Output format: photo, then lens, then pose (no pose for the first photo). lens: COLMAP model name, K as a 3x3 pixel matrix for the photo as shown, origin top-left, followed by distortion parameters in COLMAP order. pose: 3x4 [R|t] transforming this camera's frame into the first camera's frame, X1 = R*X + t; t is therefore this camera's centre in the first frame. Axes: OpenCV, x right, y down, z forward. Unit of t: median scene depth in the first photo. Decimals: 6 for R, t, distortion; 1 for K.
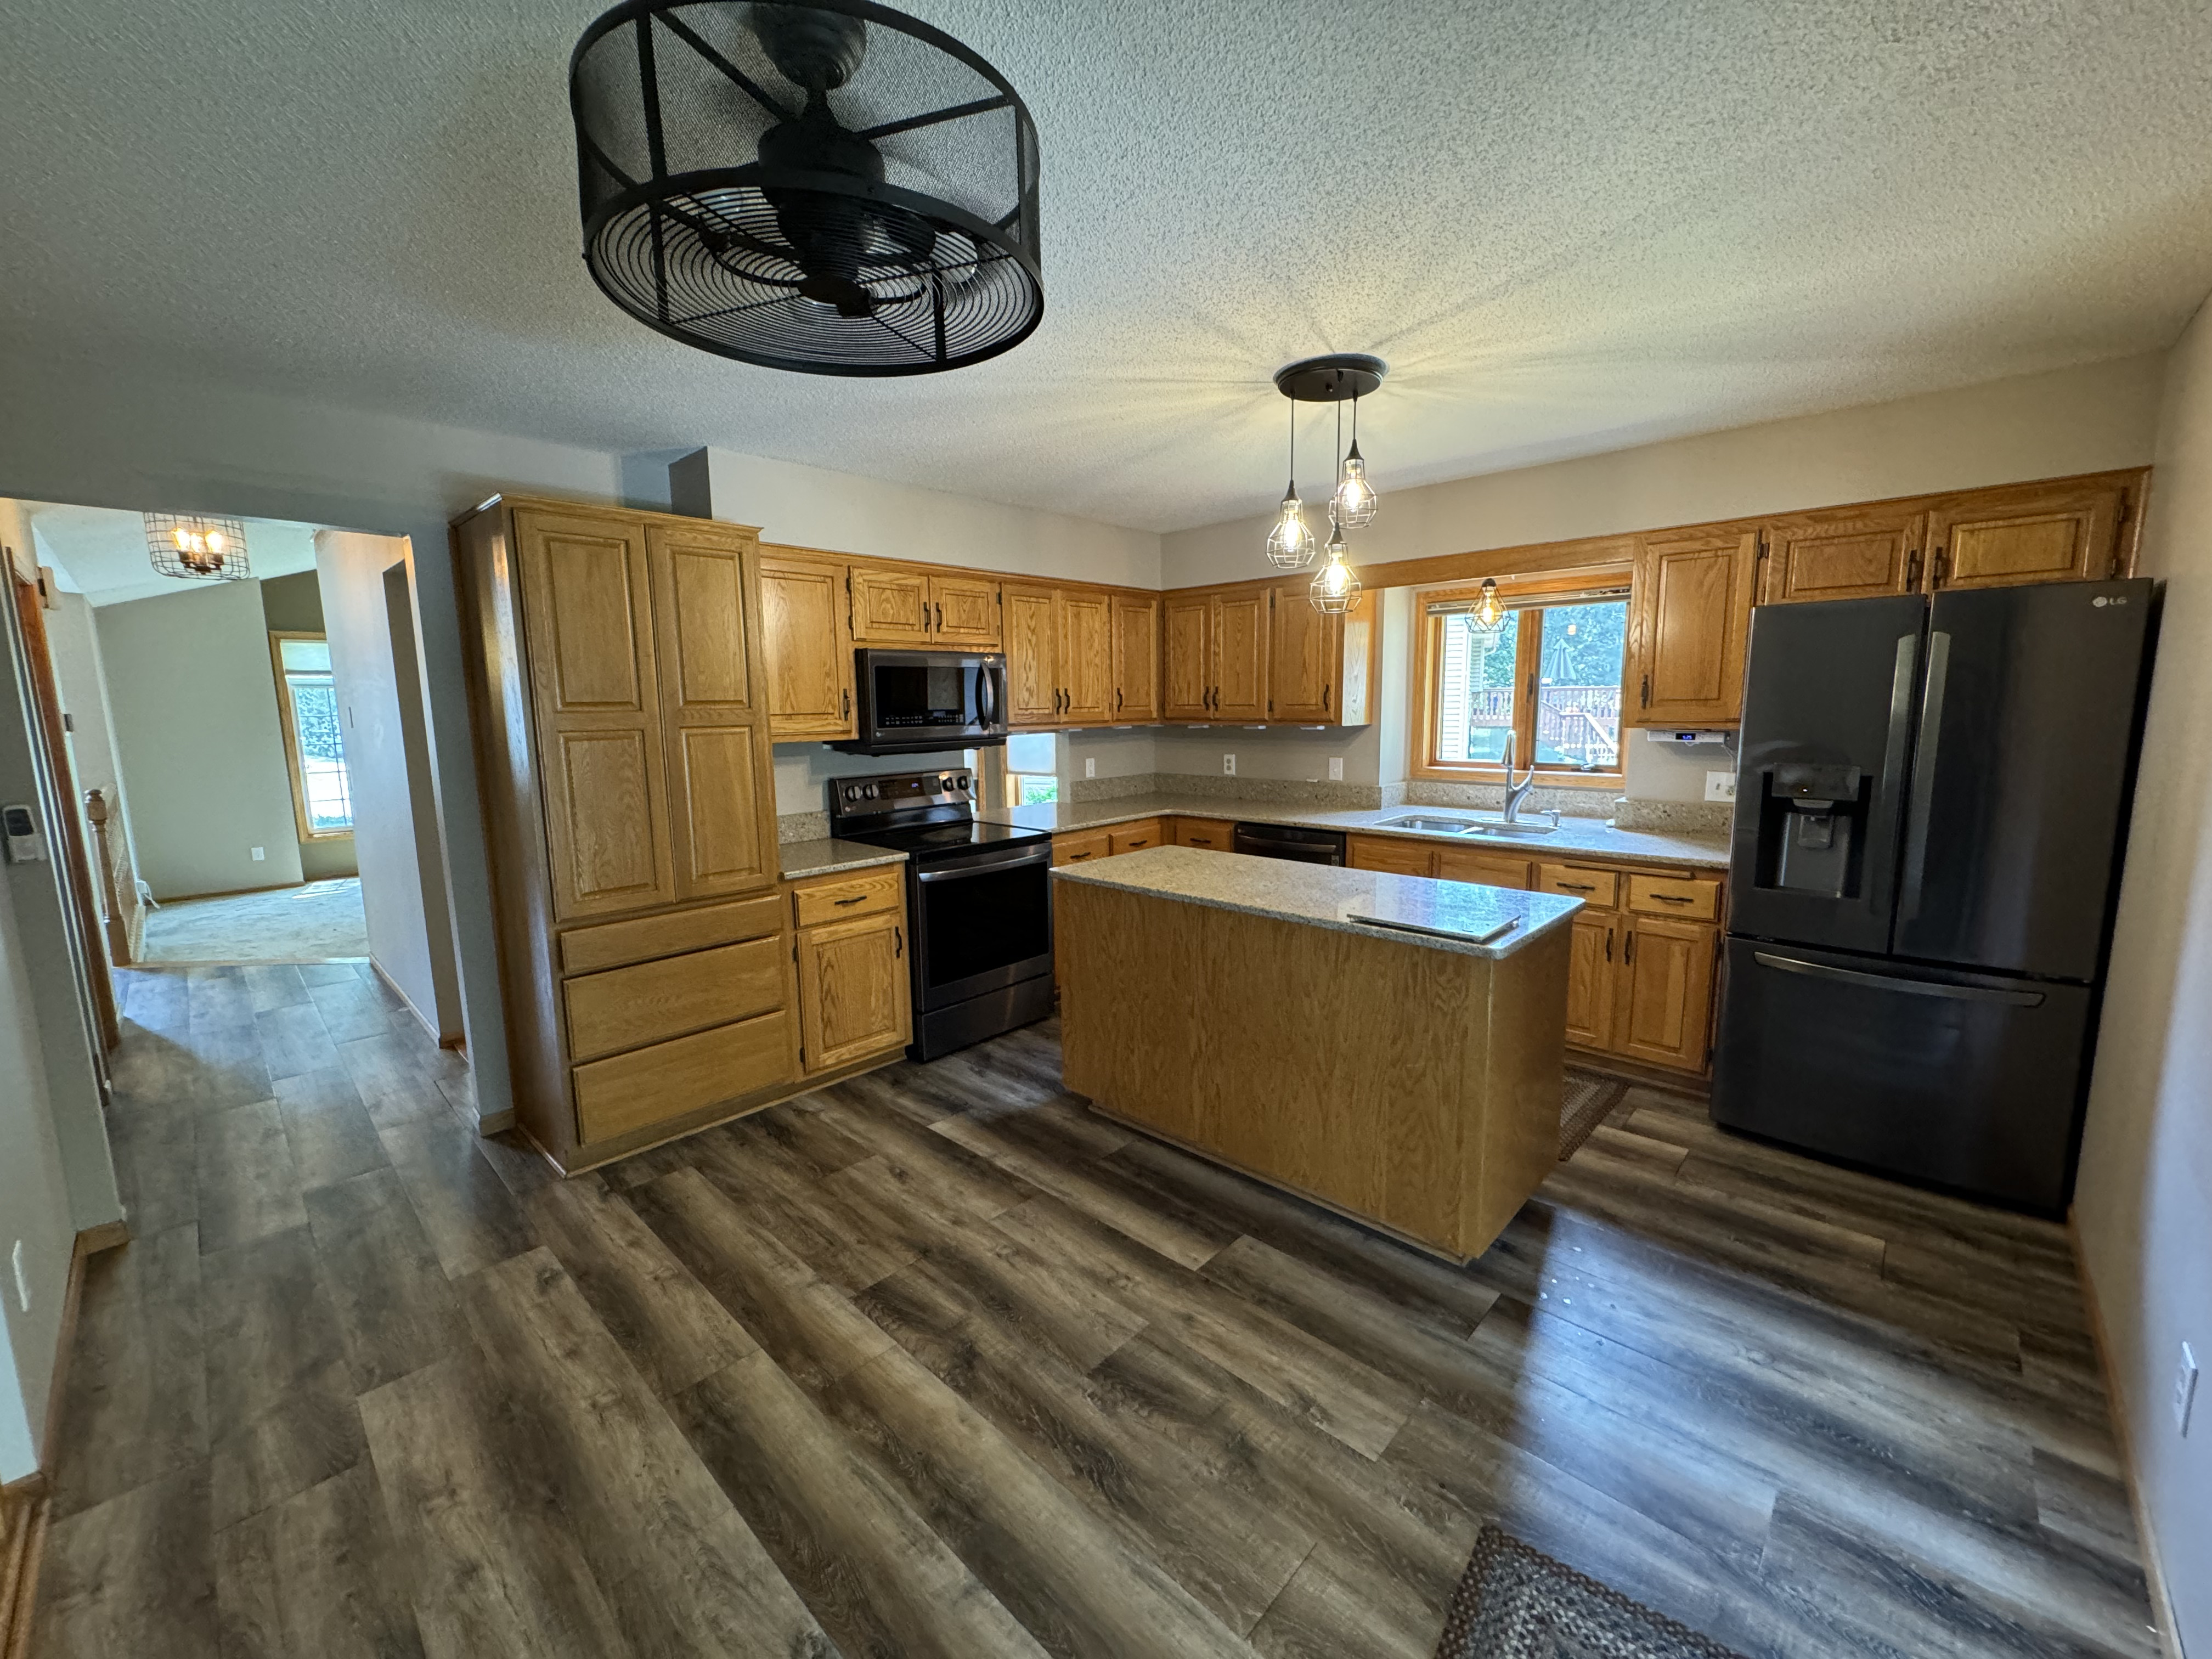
lens RADIAL K [[882.5, 0, 1101.7], [0, 882.5, 827.8], [0, 0, 1]] dist [-0.001995, -0.000428]
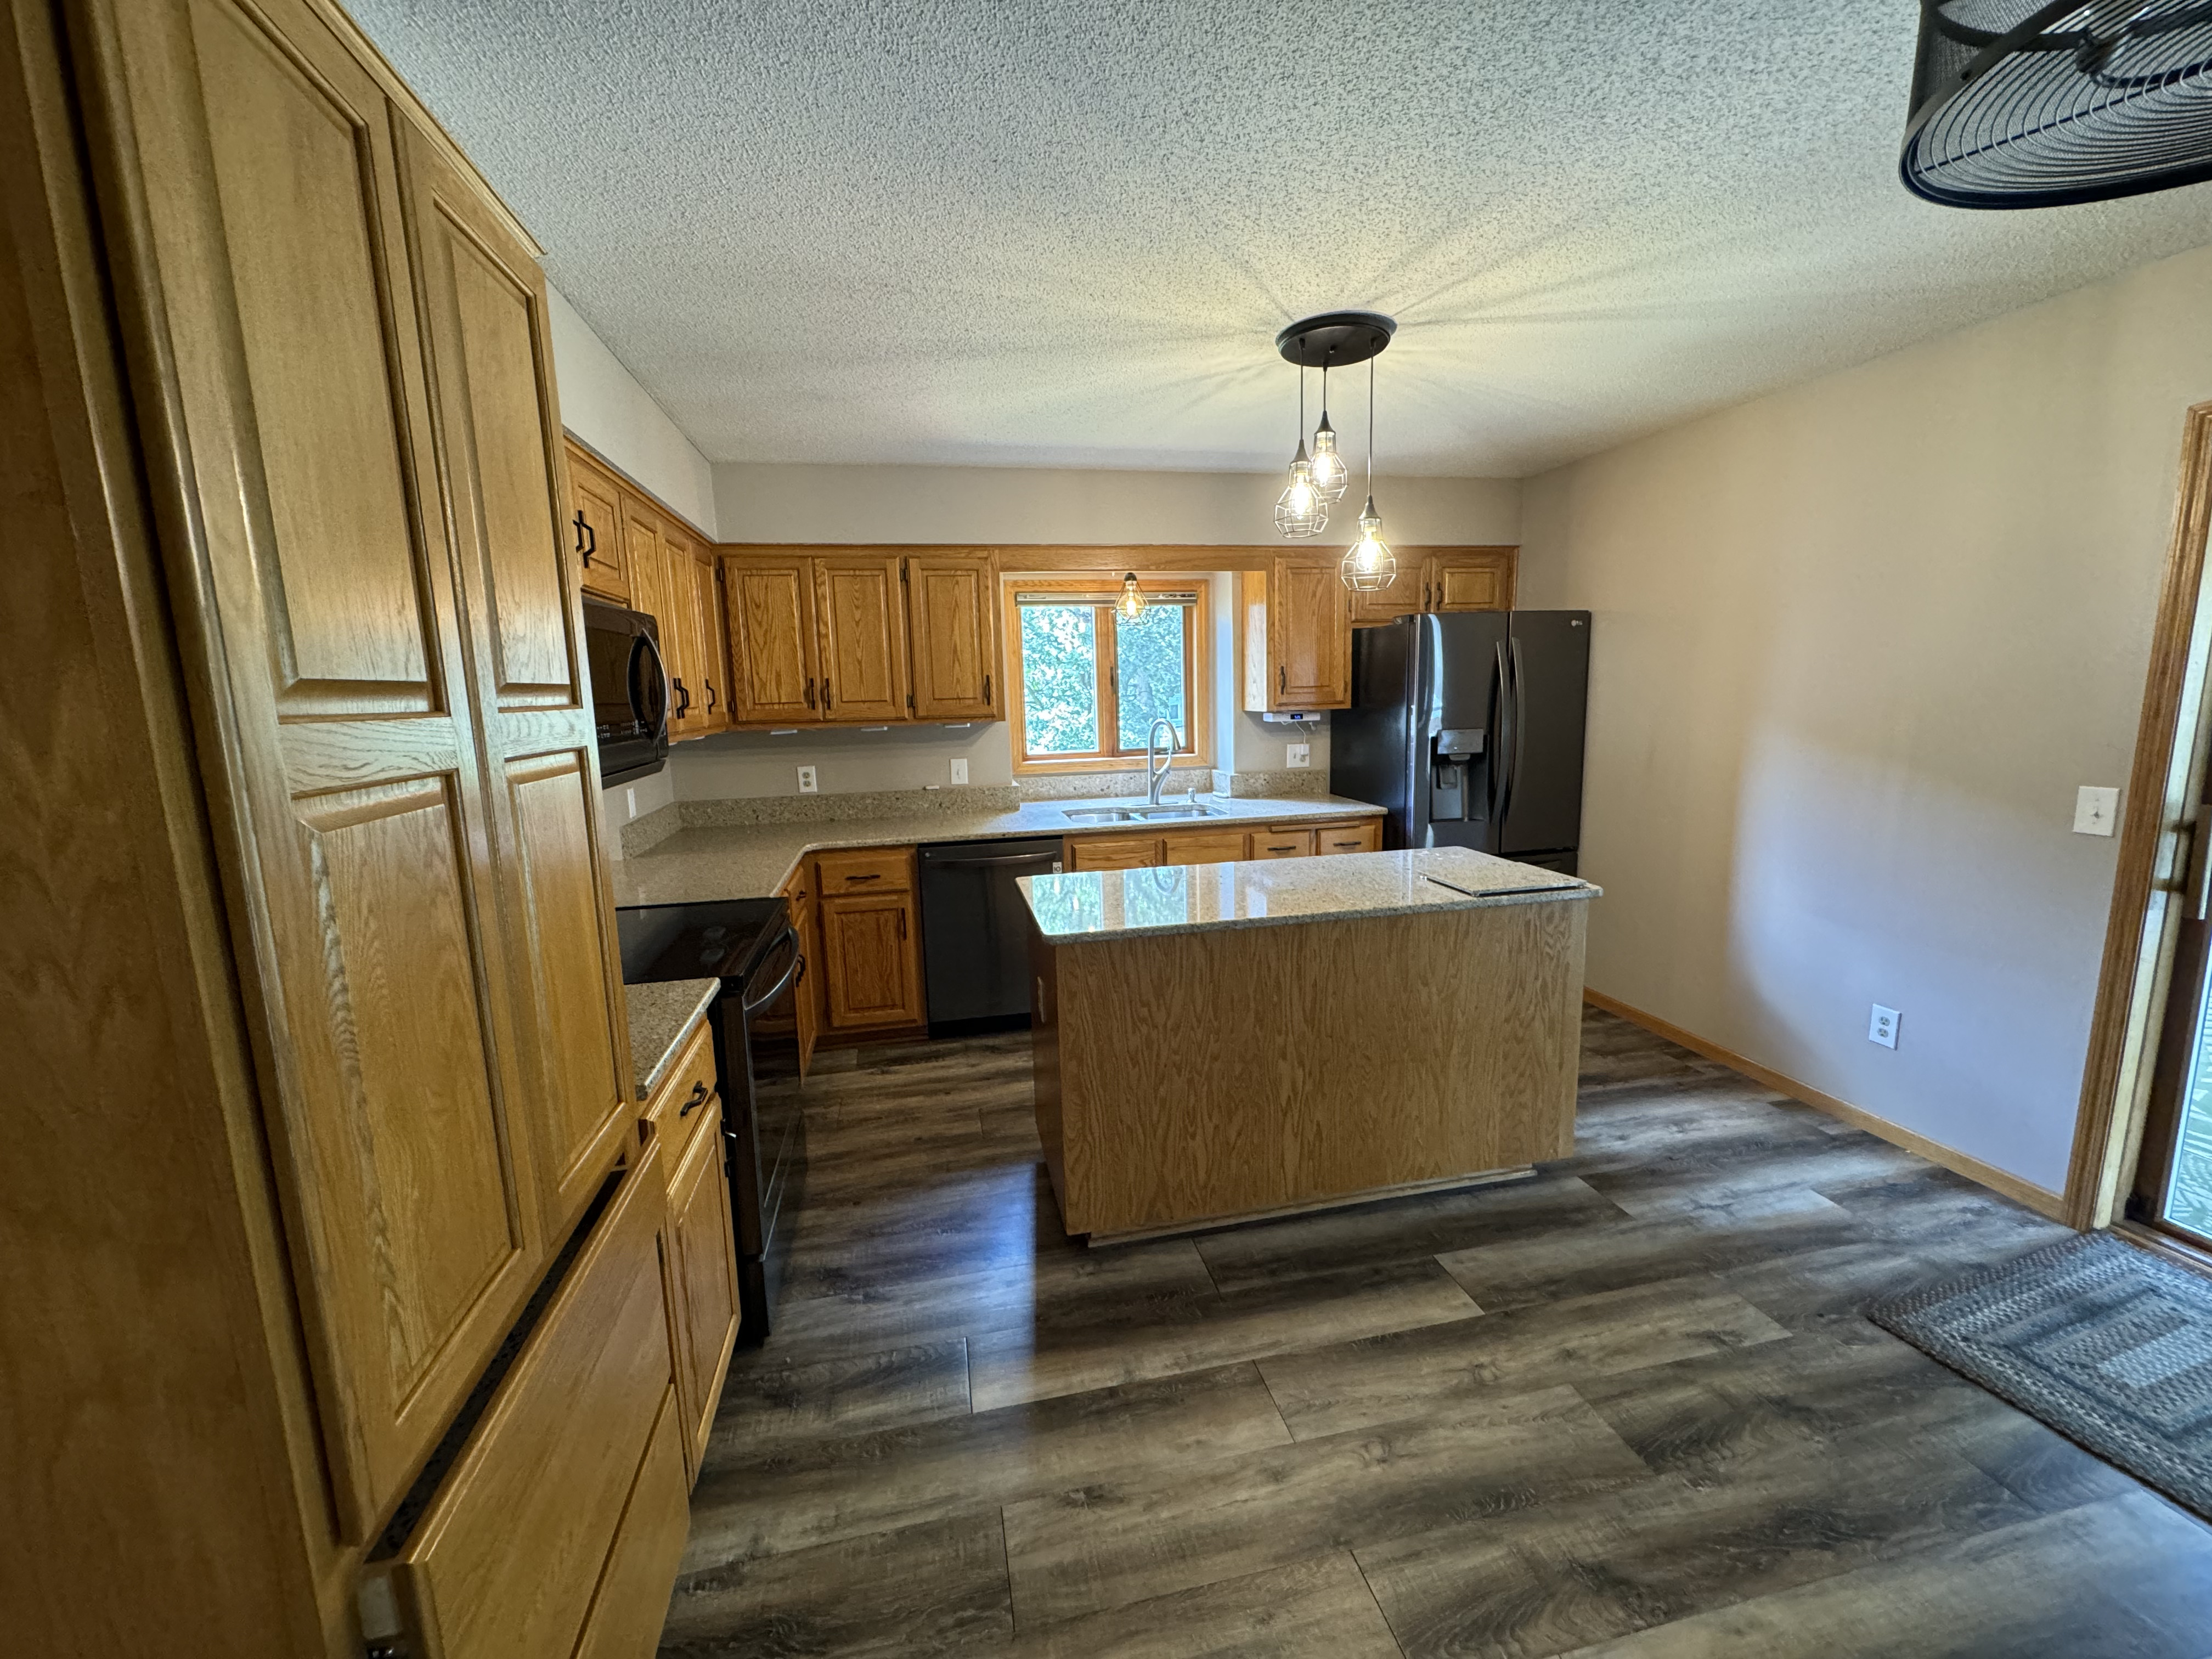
lens RADIAL K [[882.5, 0, 1101.2], [0, 882.5, 827.0], [0, 0, 1]] dist [-0.001995, -0.000428]
pose [[0.566508, -0.130777, 0.813613, -0.661049], [0.137429, 0.988493, 0.063197, -0.082648], [-0.812515, 0.076013, 0.577963, 0.645413]]
